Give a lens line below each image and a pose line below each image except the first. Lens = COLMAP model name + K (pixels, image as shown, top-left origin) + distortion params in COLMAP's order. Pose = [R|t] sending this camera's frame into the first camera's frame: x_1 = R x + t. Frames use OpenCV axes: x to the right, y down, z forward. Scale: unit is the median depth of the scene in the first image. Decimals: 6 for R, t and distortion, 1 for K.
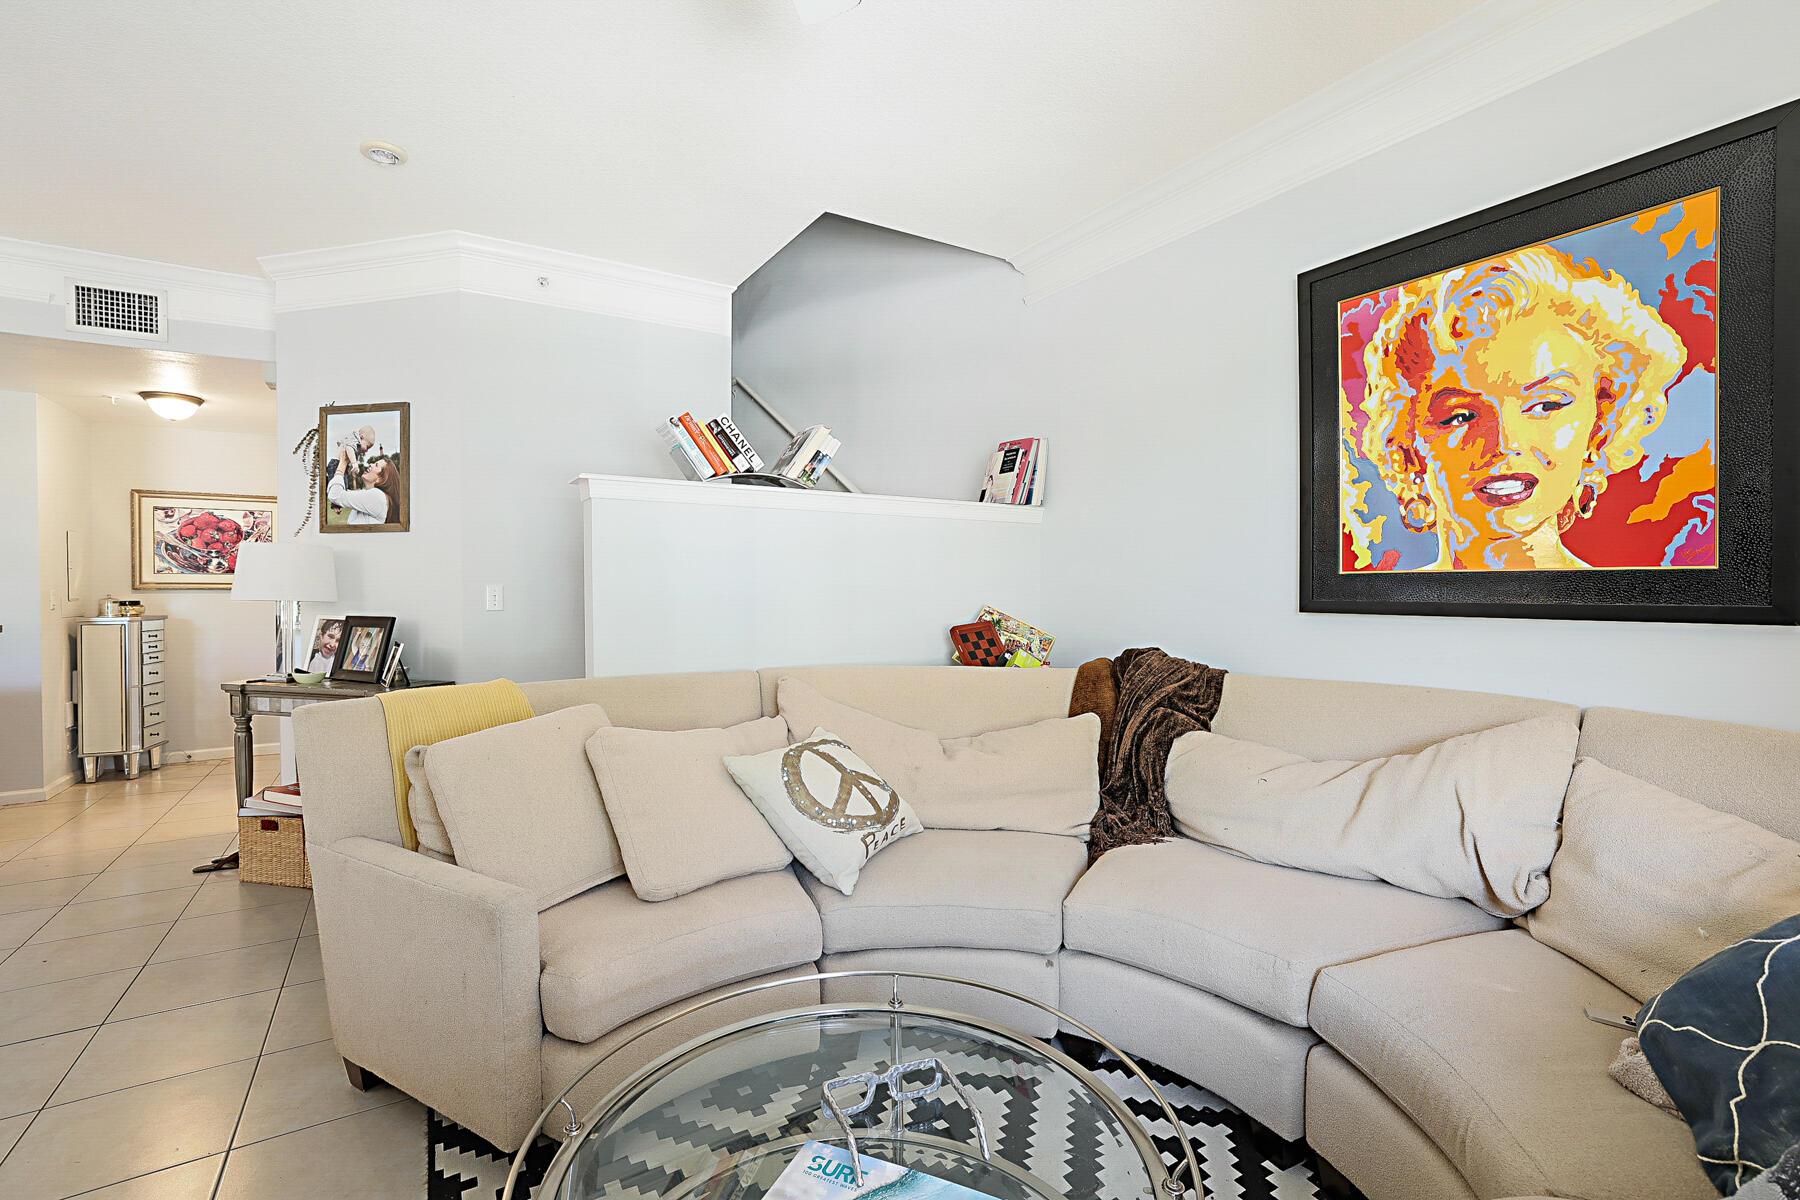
lens RADIAL K [[788.4, 0, 884.6], [0, 788.4, 587.1], [0, 0, 1]] dist [-0.037608, 0.014190]
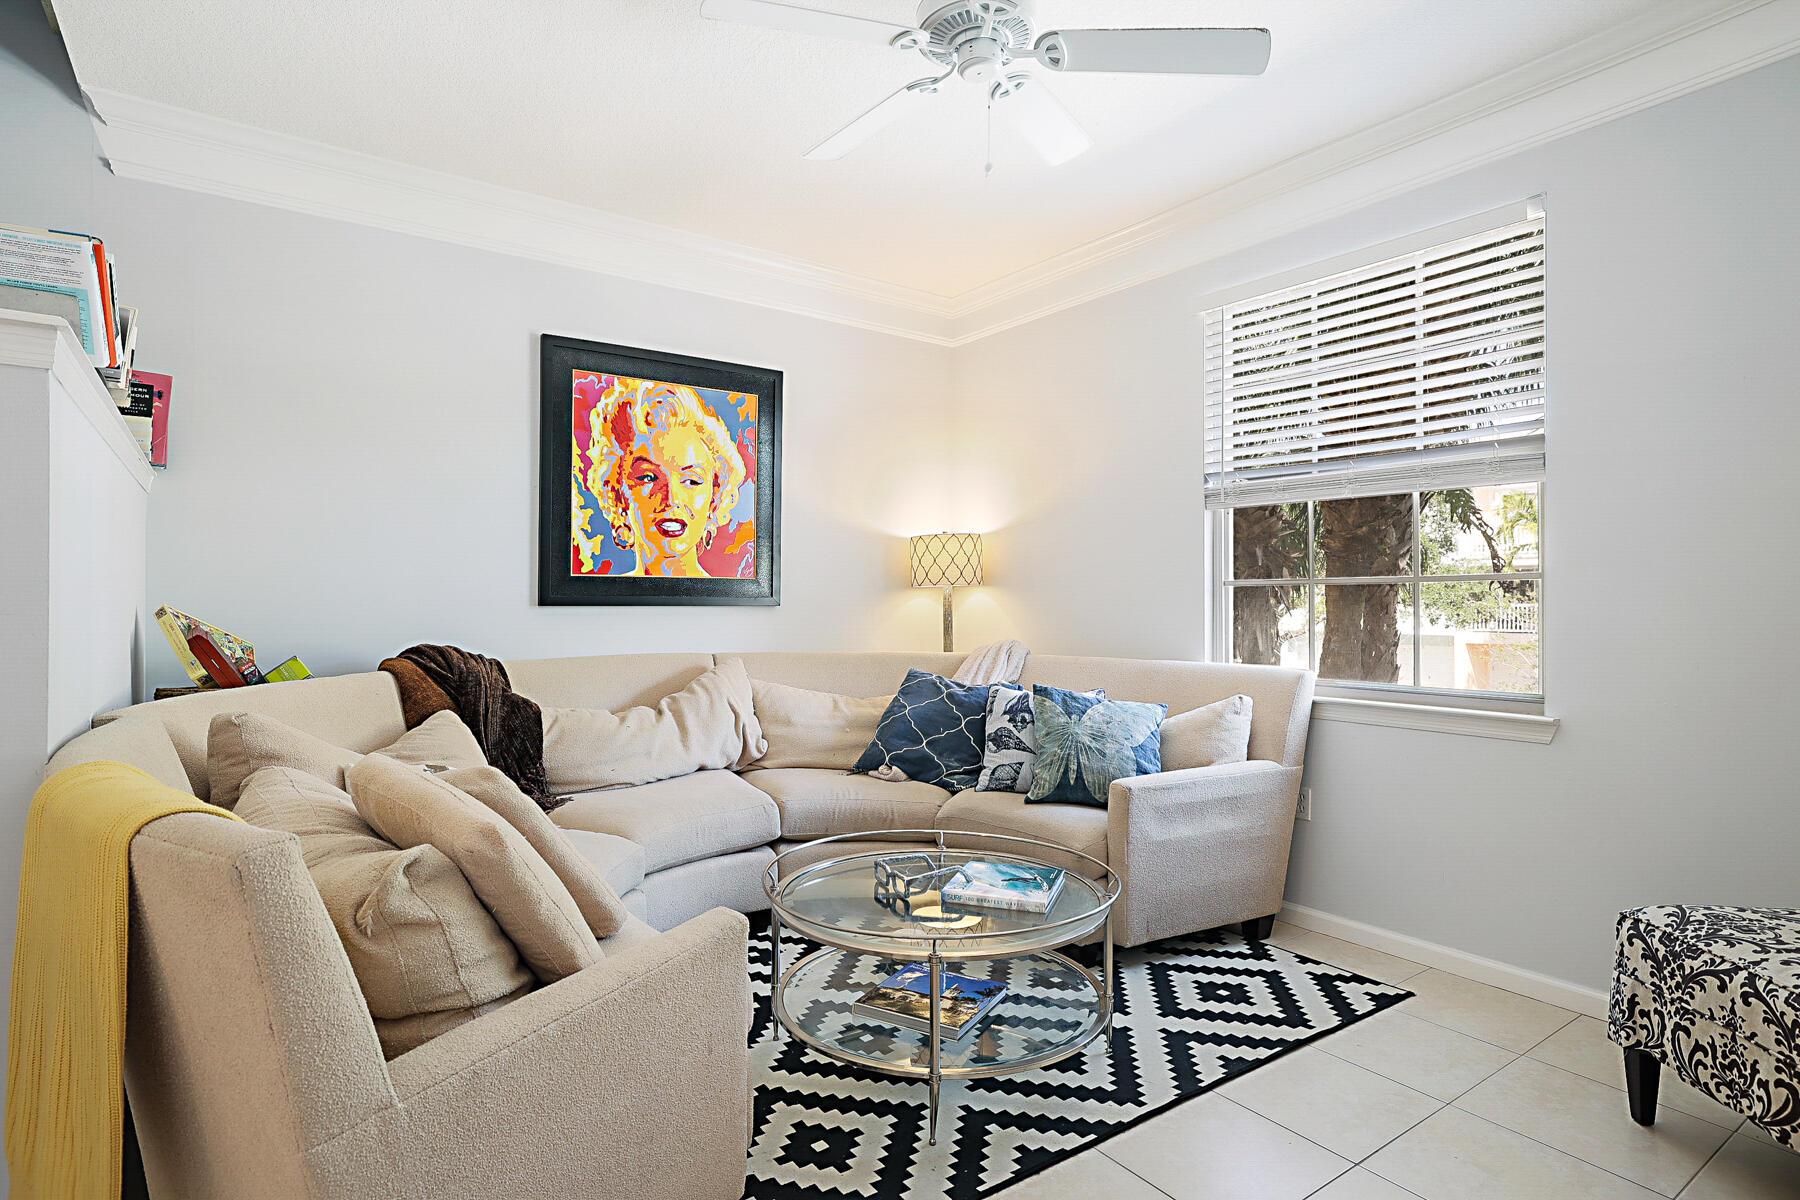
lens RADIAL K [[900.2, 0, 891.7], [0, 900.2, 597.4], [0, 0, 1]] dist [-0.024150, 0.010635]
pose [[-0.072836, 0.009512, 0.997299, -0.977692], [0.005739, 0.999942, -0.009118, 0.035986], [-0.997327, 0.005059, -0.072887, 0.586630]]
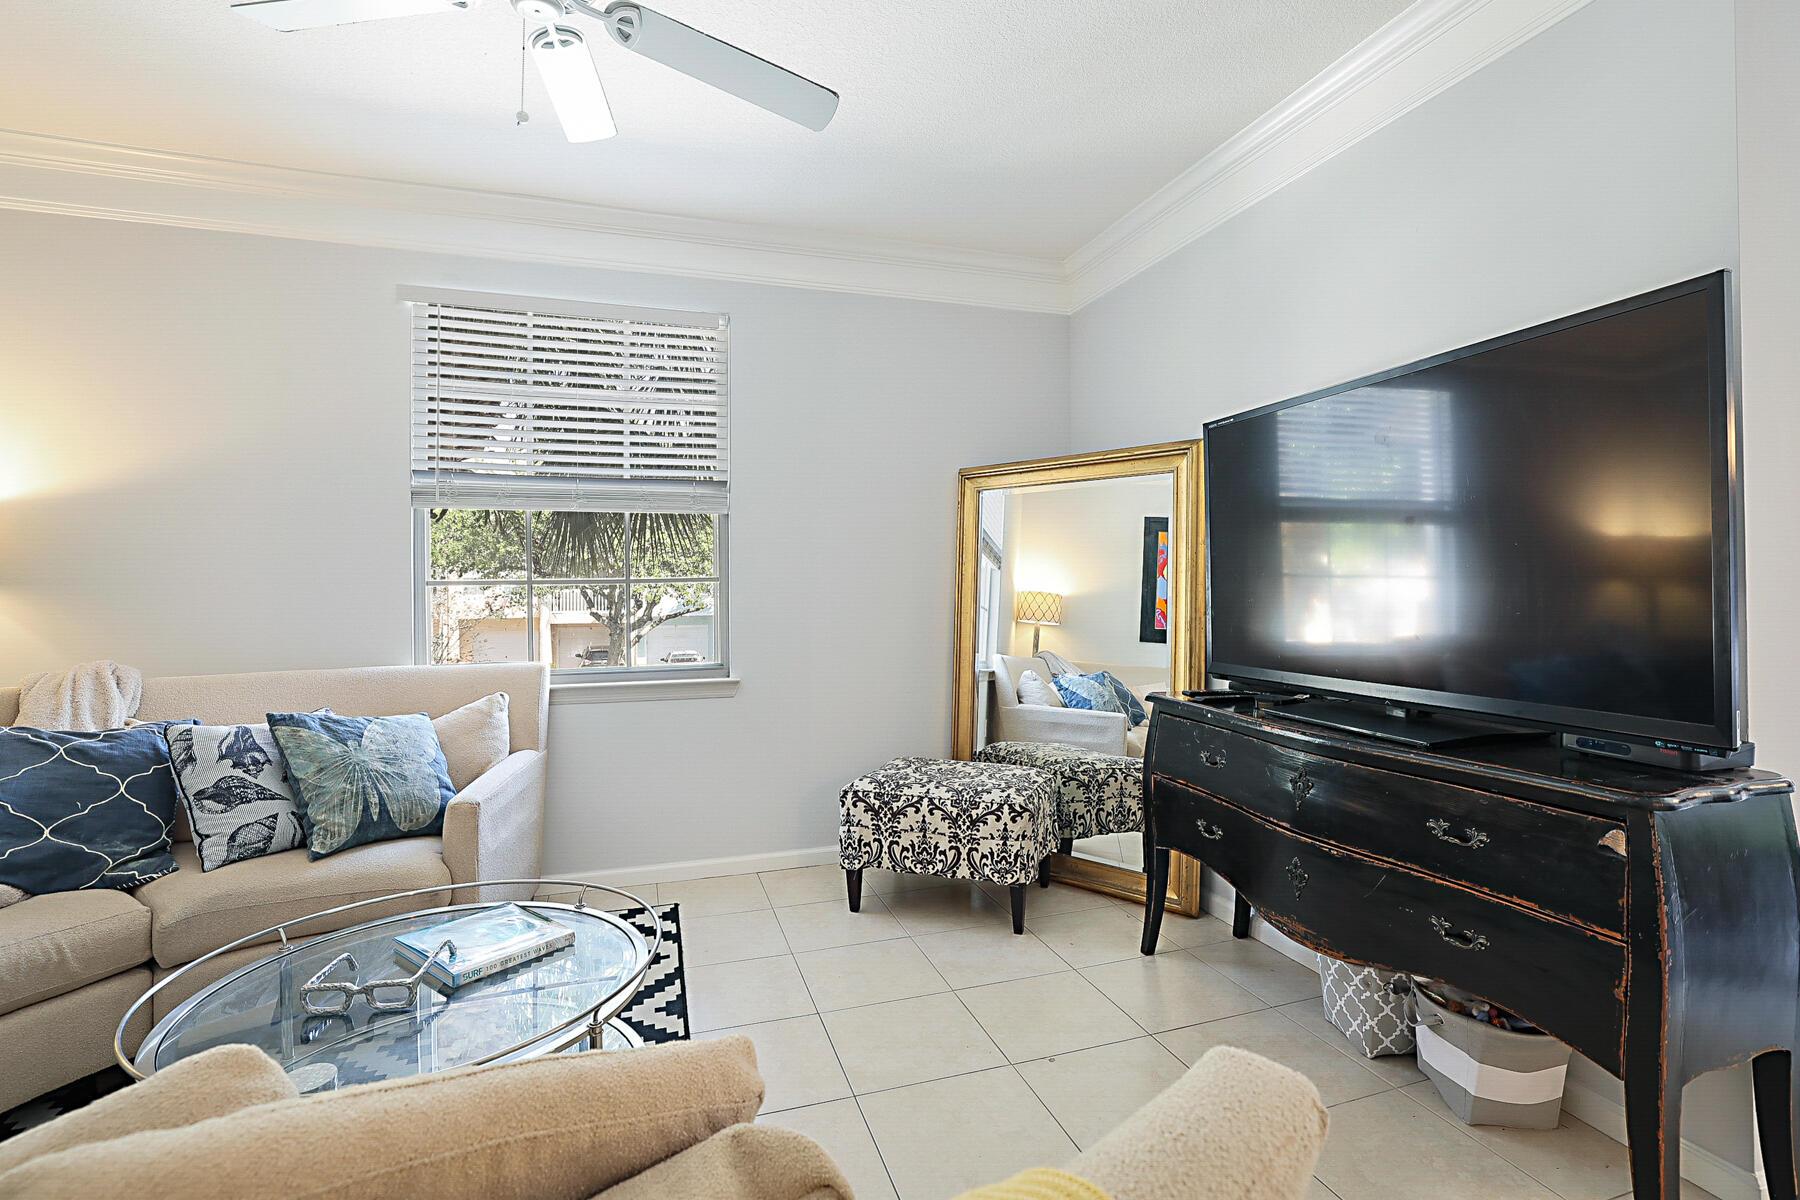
lens RADIAL K [[806.0, 0, 878.9], [0, 806.0, 609.2], [0, 0, 1]] dist [-0.012480, 0.000967]
pose [[-0.970240, 0.008385, 0.242002, -0.532516], [0.014477, 0.999621, 0.023405, 0.022620], [-0.241714, 0.026212, -0.969993, 1.032999]]
